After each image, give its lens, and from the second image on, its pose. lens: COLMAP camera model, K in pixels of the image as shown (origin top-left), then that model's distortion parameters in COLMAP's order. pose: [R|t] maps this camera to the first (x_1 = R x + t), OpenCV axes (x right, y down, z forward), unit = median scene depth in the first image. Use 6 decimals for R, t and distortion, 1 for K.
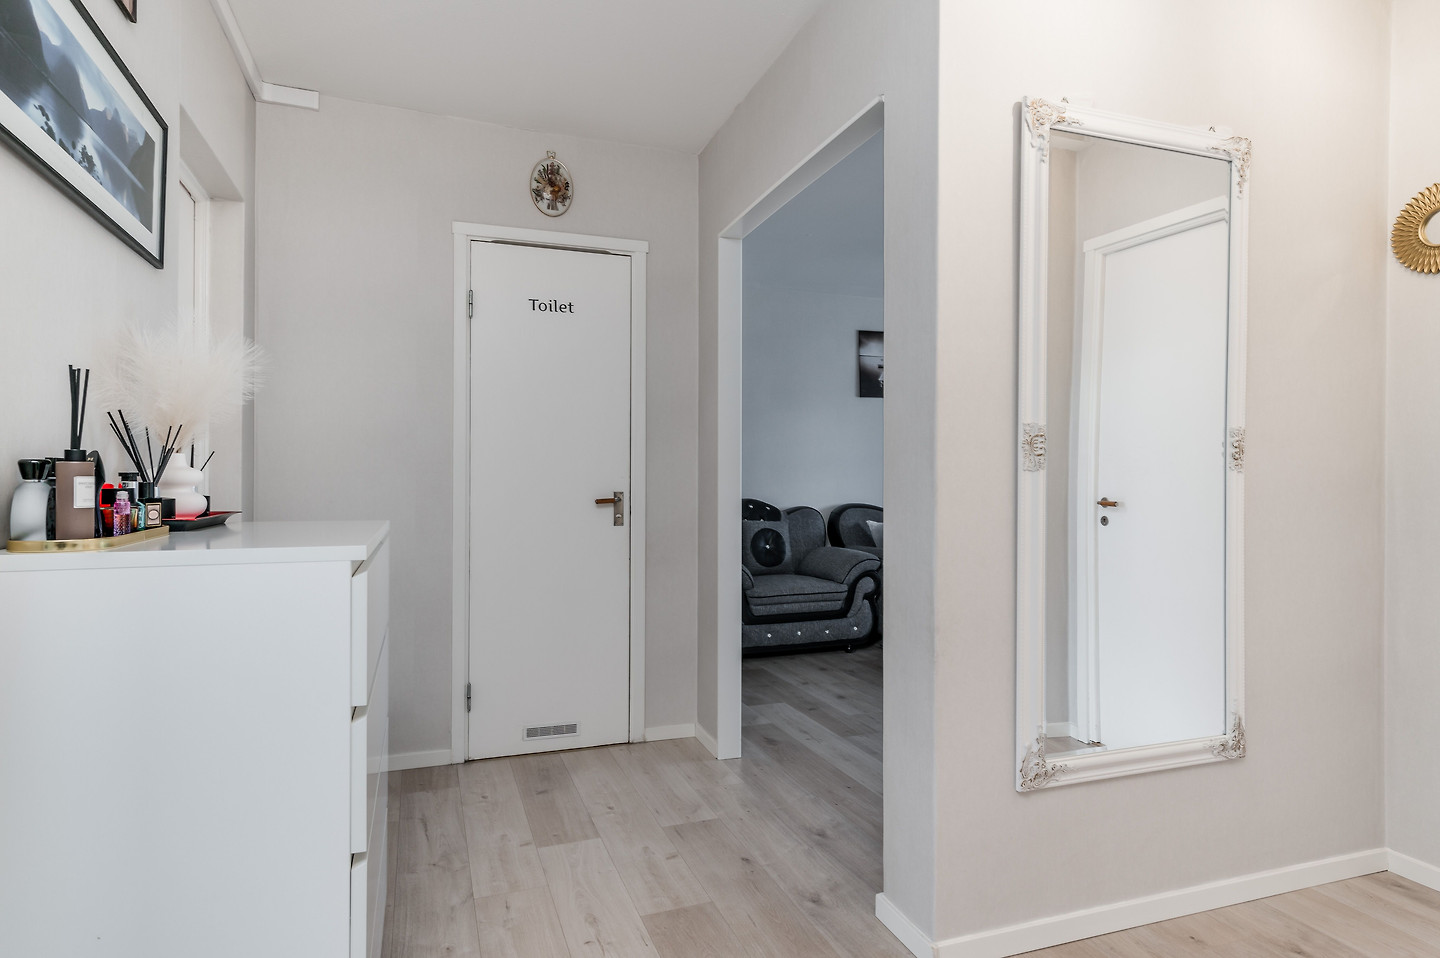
lens RADIAL K [[809.6, 0, 722.5], [0, 809.6, 476.9], [0, 0, 1]] dist [0.015269, -0.001076]
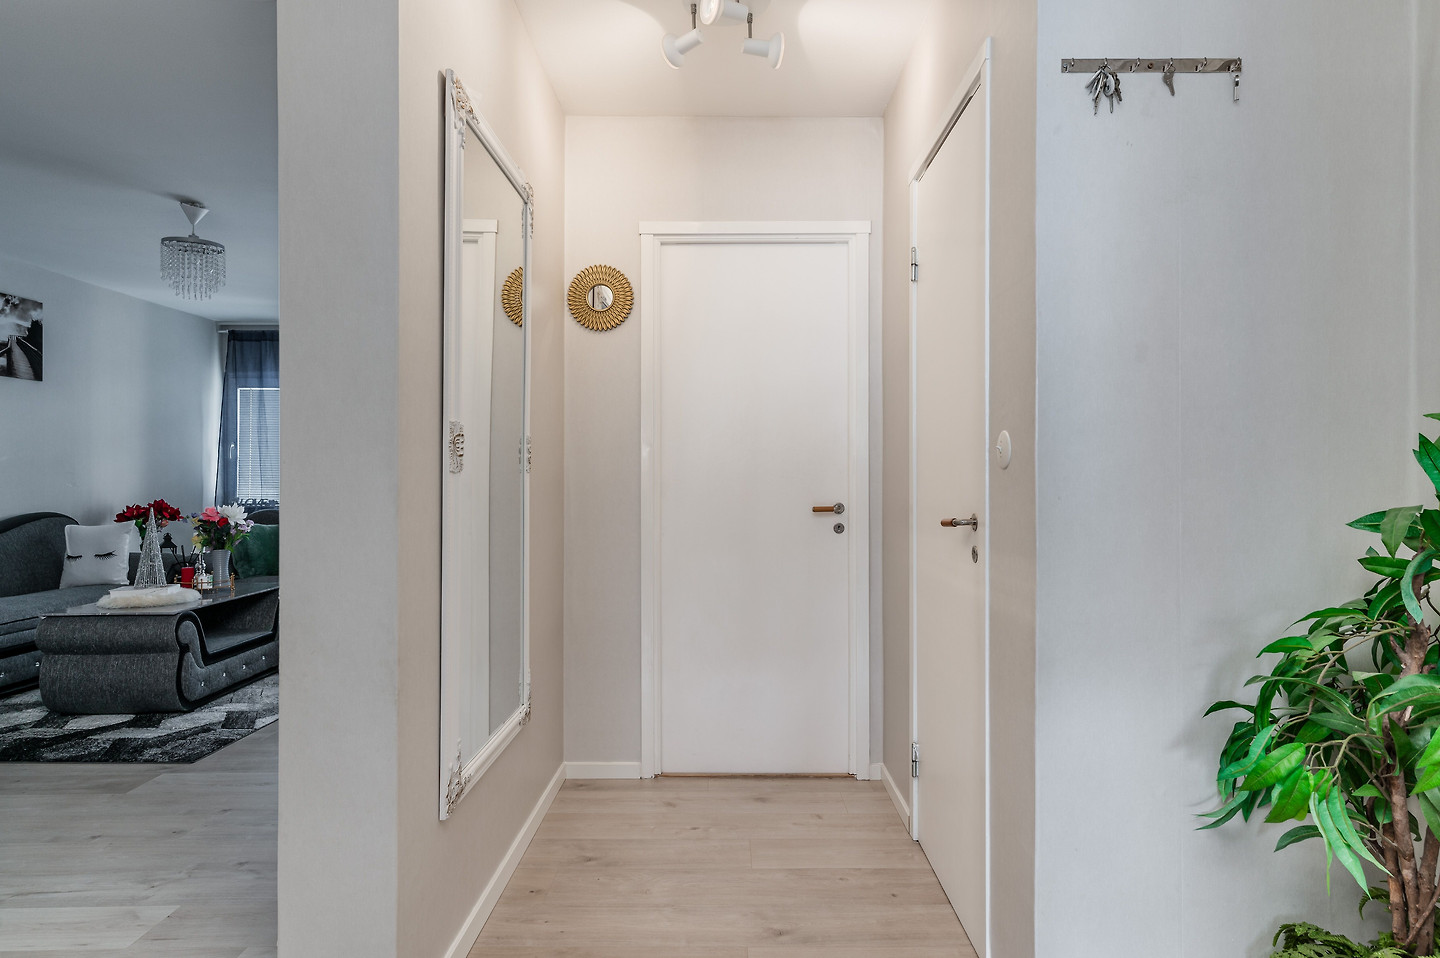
lens RADIAL K [[809.6, 0, 722.5], [0, 809.6, 476.9], [0, 0, 1]] dist [0.015269, -0.001076]
pose [[0.346808, 0.004000, 0.937927, -0.150793], [-0.001041, 0.999992, -0.003879, 0.000799], [-0.937935, 0.000369, 0.346810, 0.147159]]
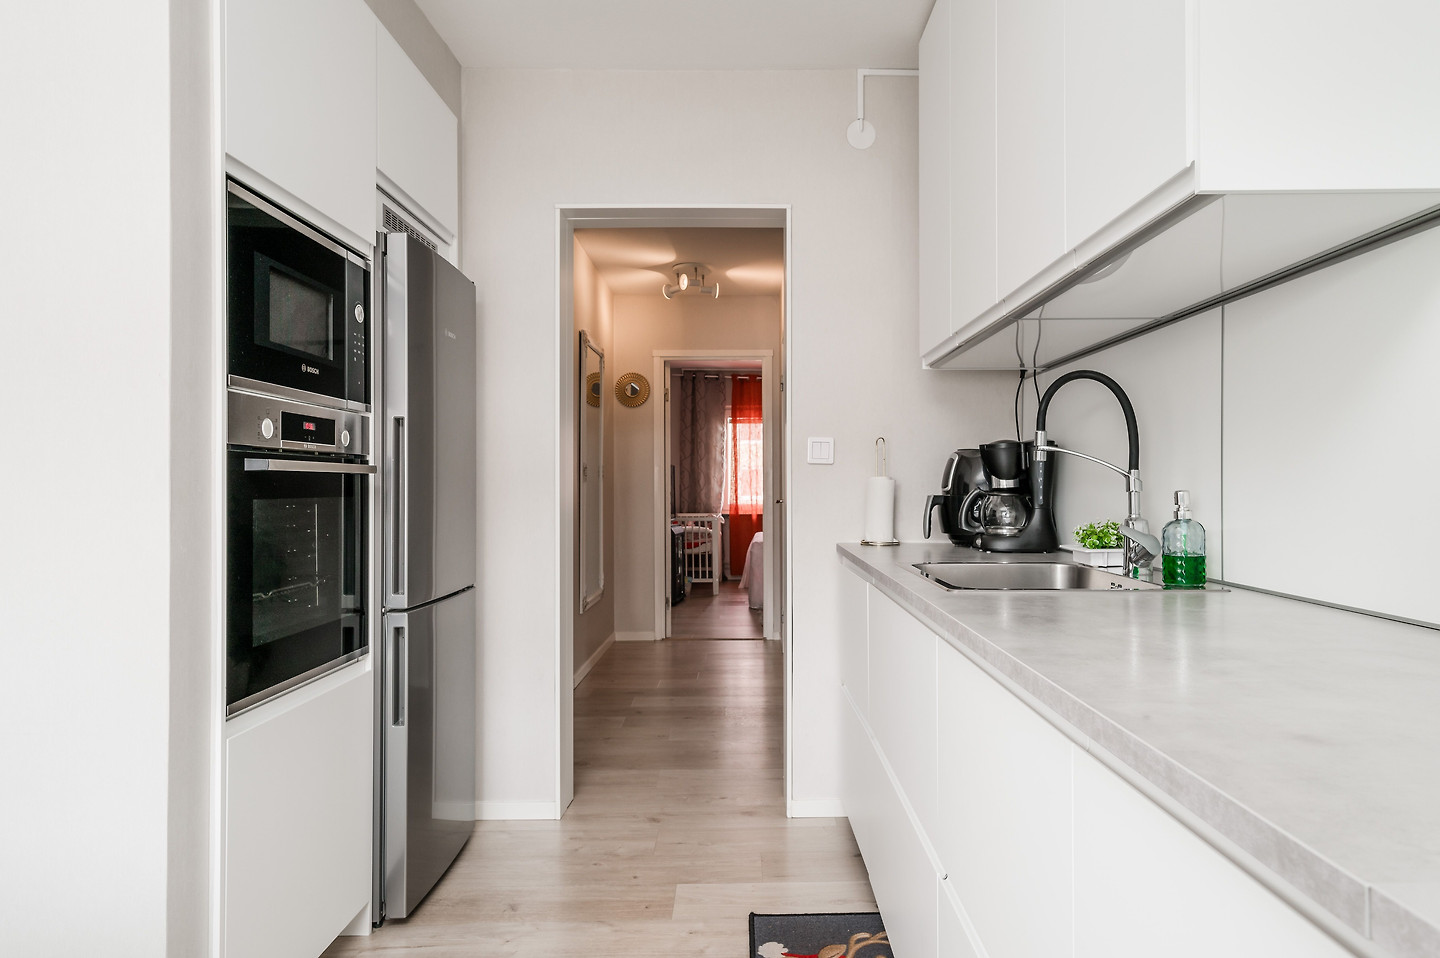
lens RADIAL K [[829.7, 0, 726.7], [0, 829.7, 483.7], [0, 0, 1]] dist [0.004335, -0.000232]
pose [[0.353223, -0.001185, 0.935539, -0.685467], [0.003401, 0.999994, -0.000017, -0.000259], [-0.935533, 0.003188, 0.353225, -0.105790]]
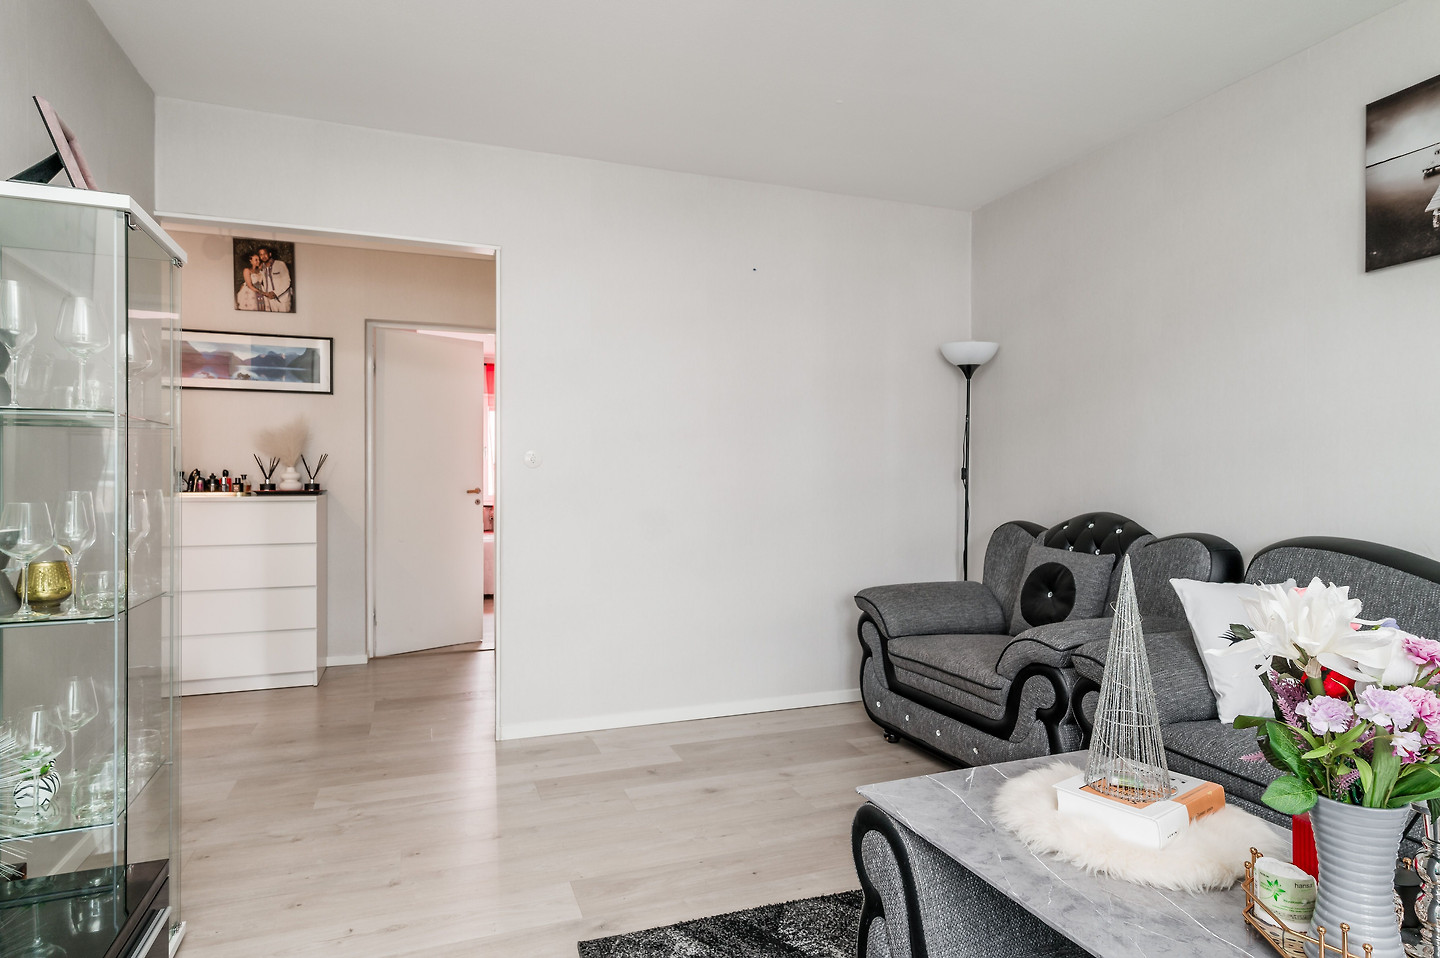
lens RADIAL K [[809.6, 0, 722.5], [0, 809.6, 476.9], [0, 0, 1]] dist [0.015269, -0.001076]
pose [[0.002013, 0.000580, -0.999998, 0.689202], [0.002622, 0.999996, 0.000586, 0.001426], [0.999995, -0.002623, 0.002011, 0.824655]]
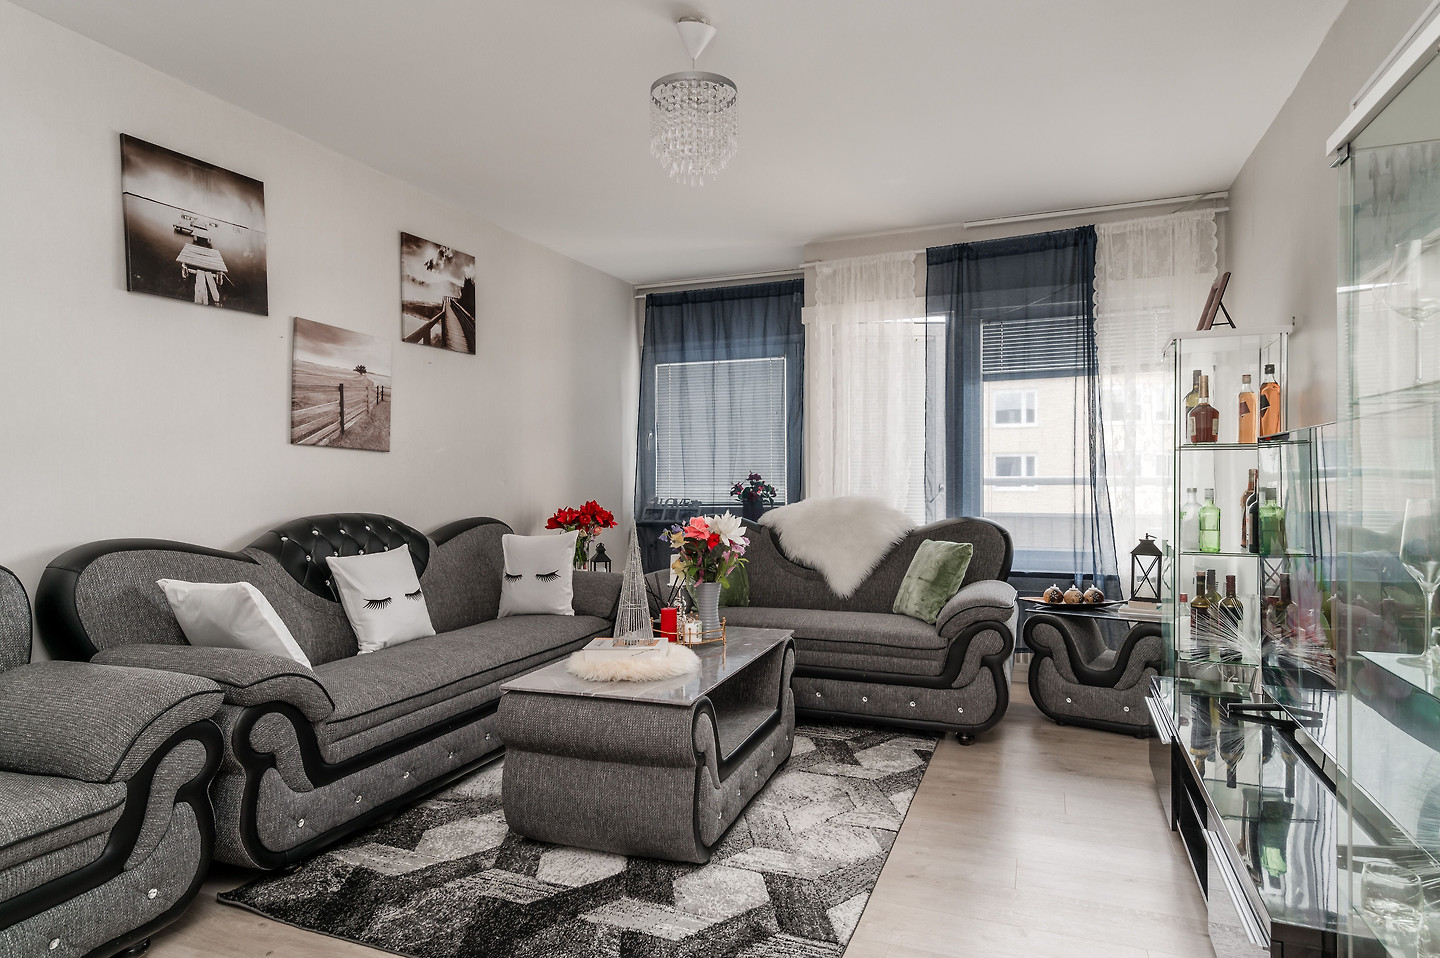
lens RADIAL K [[829.7, 0, 726.7], [0, 829.7, 483.7], [0, 0, 1]] dist [0.004335, -0.000232]
pose [[0.659987, -0.010646, 0.751201, 0.056455], [0.004761, 0.999939, 0.009988, 0.001010], [-0.751262, -0.003015, 0.659998, 0.569468]]
